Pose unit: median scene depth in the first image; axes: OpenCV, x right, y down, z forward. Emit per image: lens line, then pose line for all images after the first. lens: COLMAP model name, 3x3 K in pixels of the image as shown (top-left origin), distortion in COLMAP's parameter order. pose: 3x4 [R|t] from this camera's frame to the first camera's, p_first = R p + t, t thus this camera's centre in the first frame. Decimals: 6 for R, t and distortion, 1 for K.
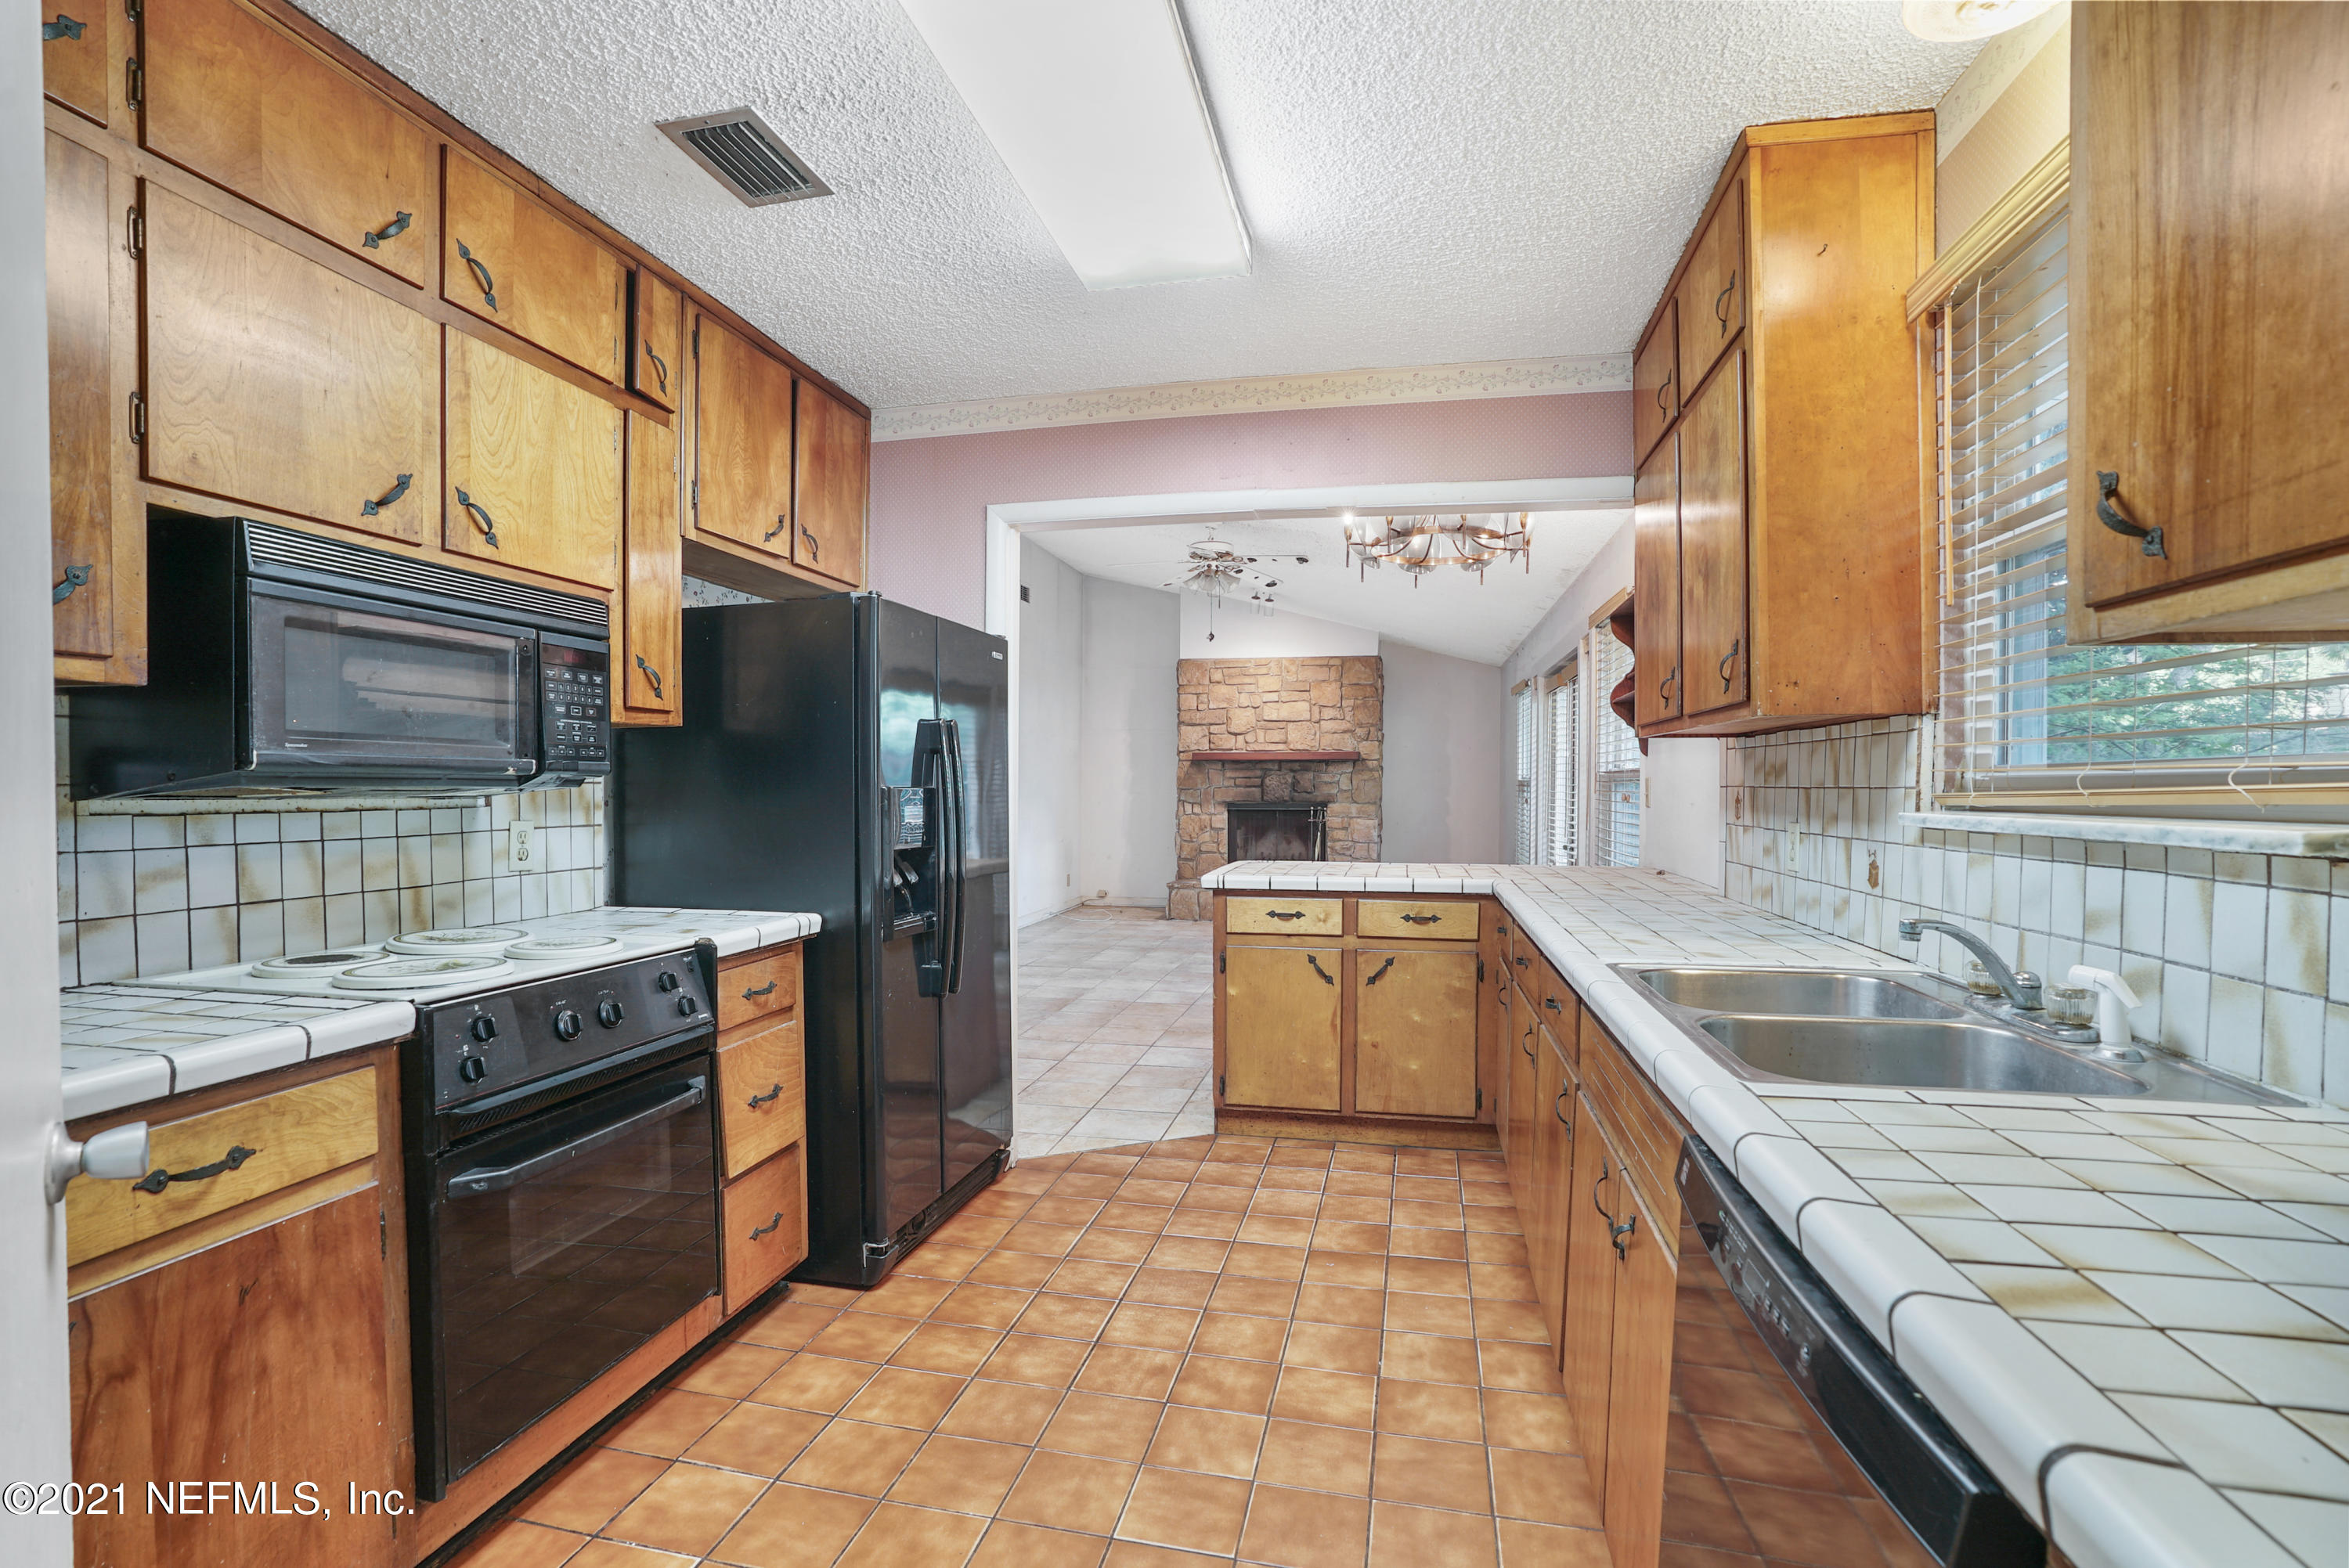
lens RADIAL K [[1063.4, 0, 1179.9], [0, 1063.4, 789.6], [0, 0, 1]] dist [-0.003724, 0.001363]
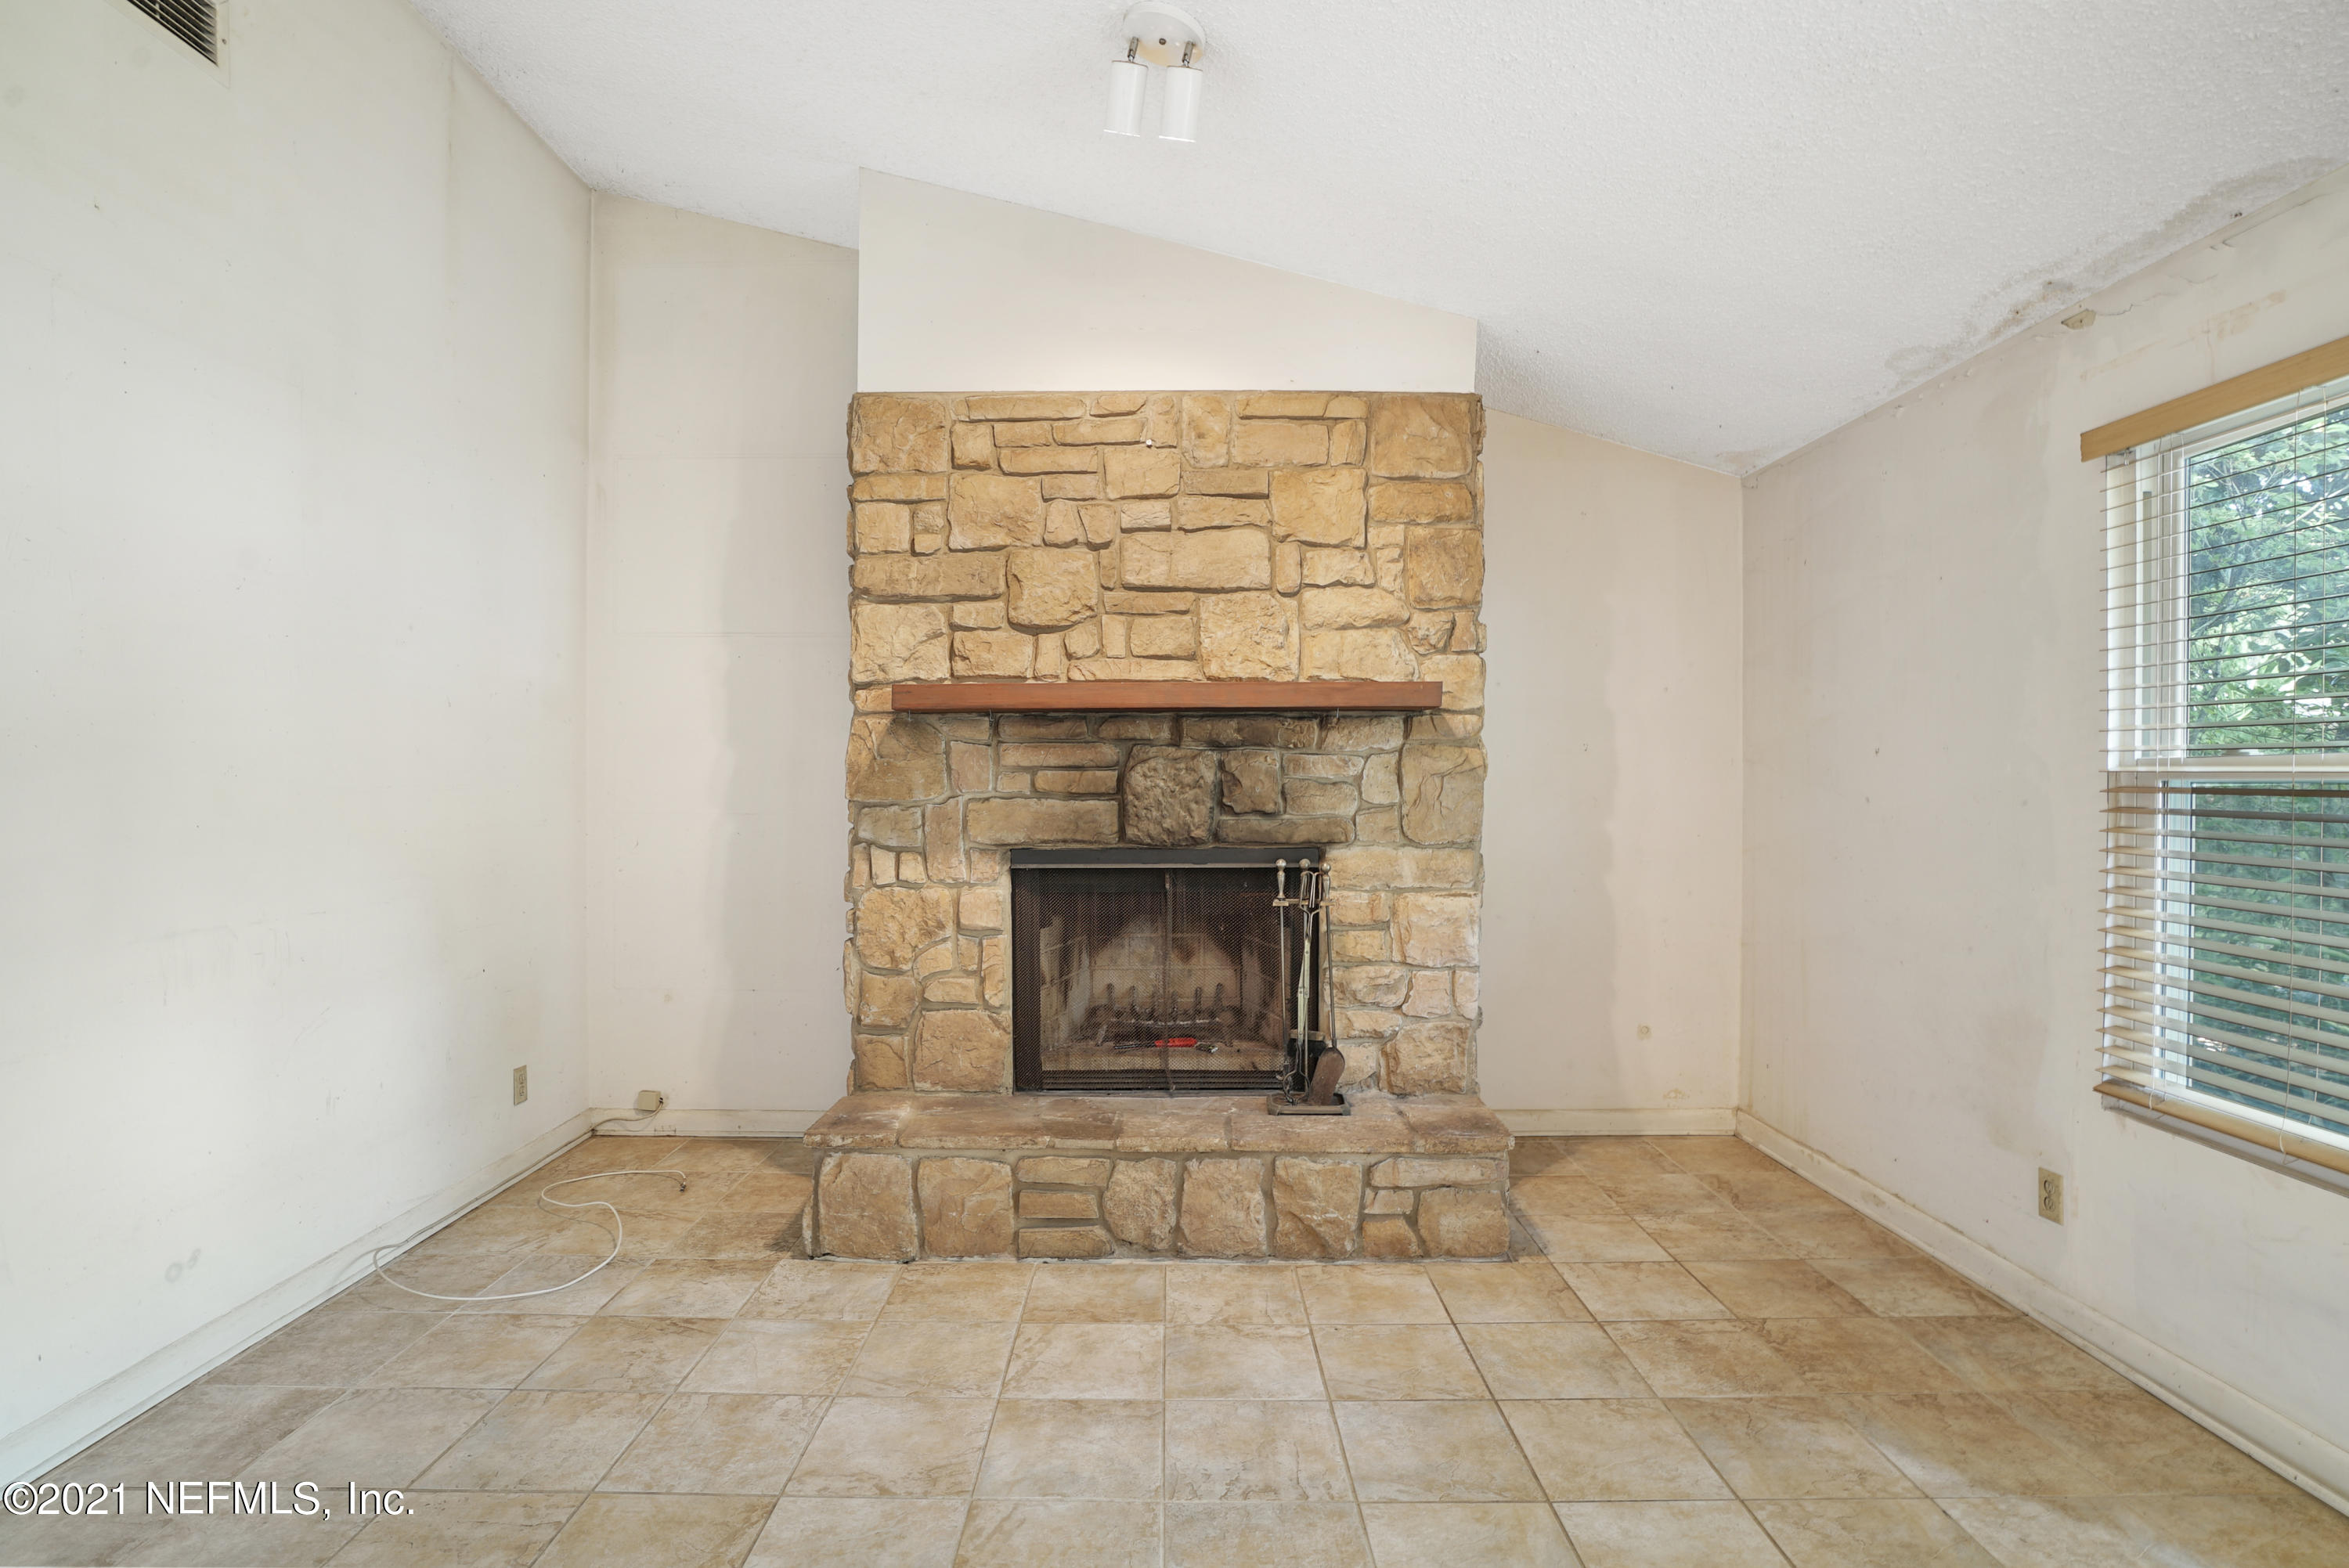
lens RADIAL K [[1162.3, 0, 1178.7], [0, 1162.3, 785.9], [0, 0, 1]] dist [-0.002430, 0.000092]
pose [[0.979794, -0.004040, 0.199967, 0.025063], [0.005645, 0.999956, -0.007456, -0.003093], [-0.199928, 0.008435, 0.979774, 0.660637]]
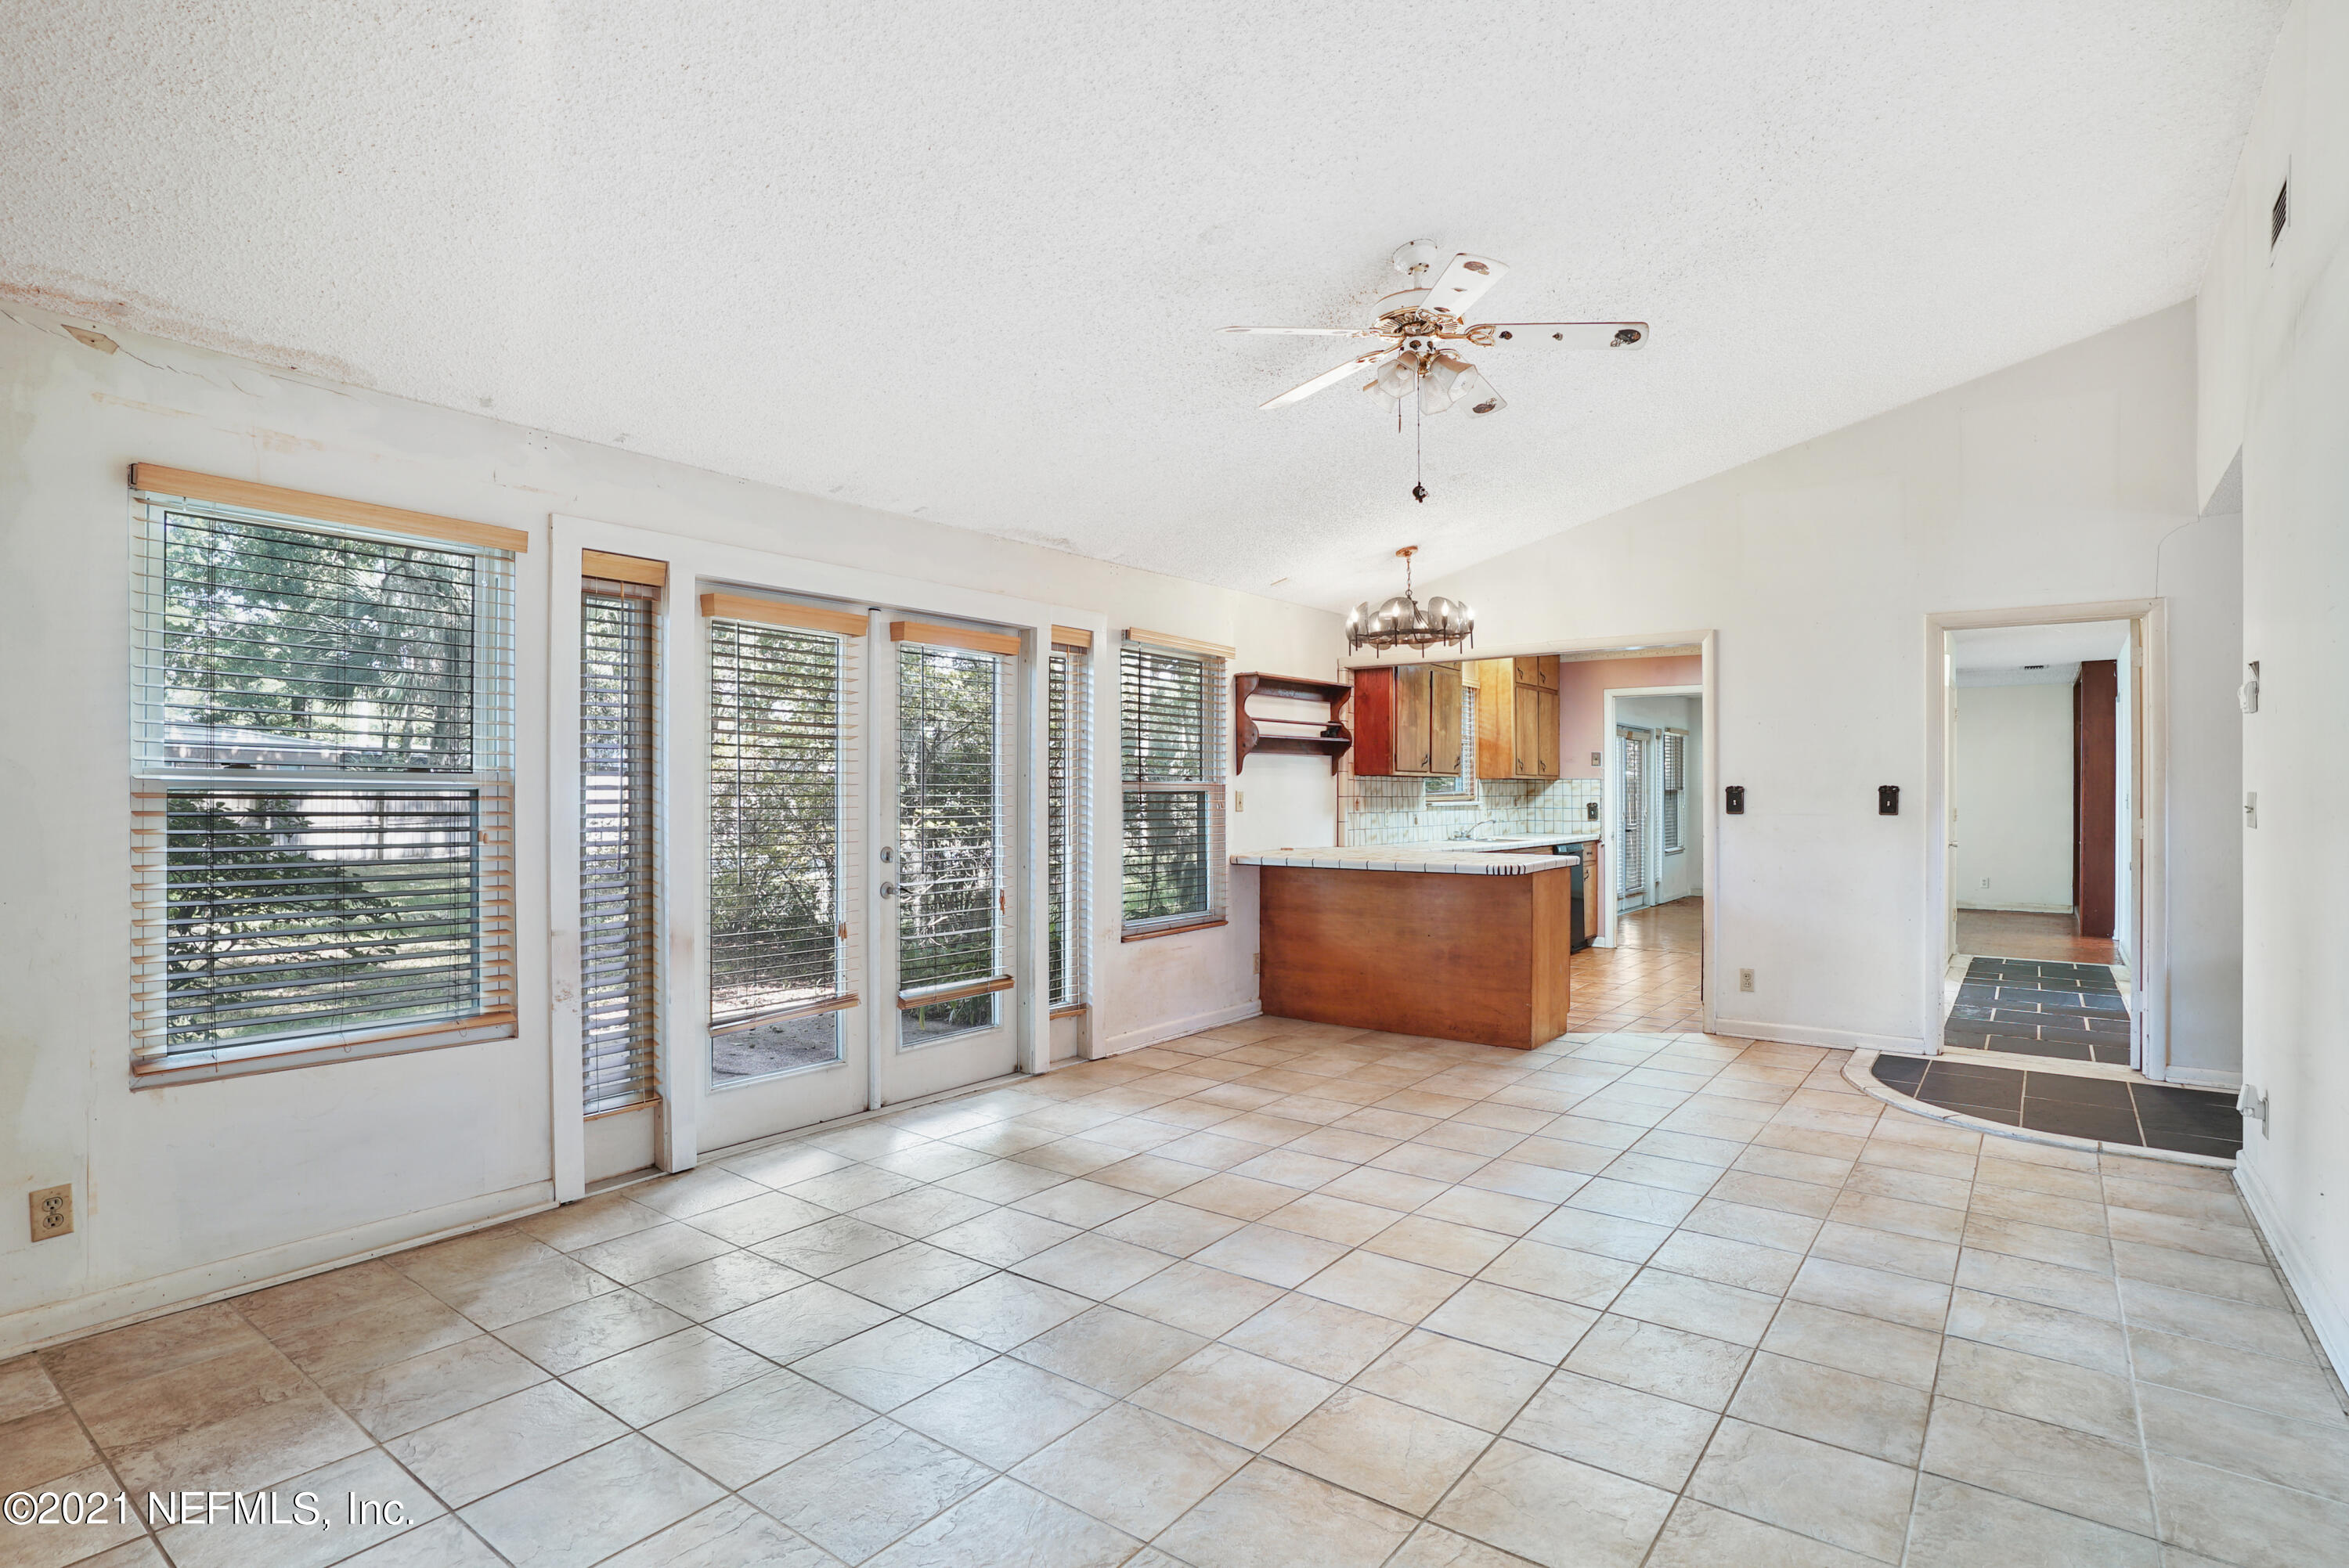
lens RADIAL K [[1162.3, 0, 1173.7], [0, 1162.3, 790.0], [0, 0, 1]] dist [-0.002430, 0.000092]
pose [[-0.900612, -0.001438, 0.434623, -0.126081], [0.001877, 0.999972, 0.007197, -0.008225], [-0.434621, 0.007298, -0.900584, 1.238936]]
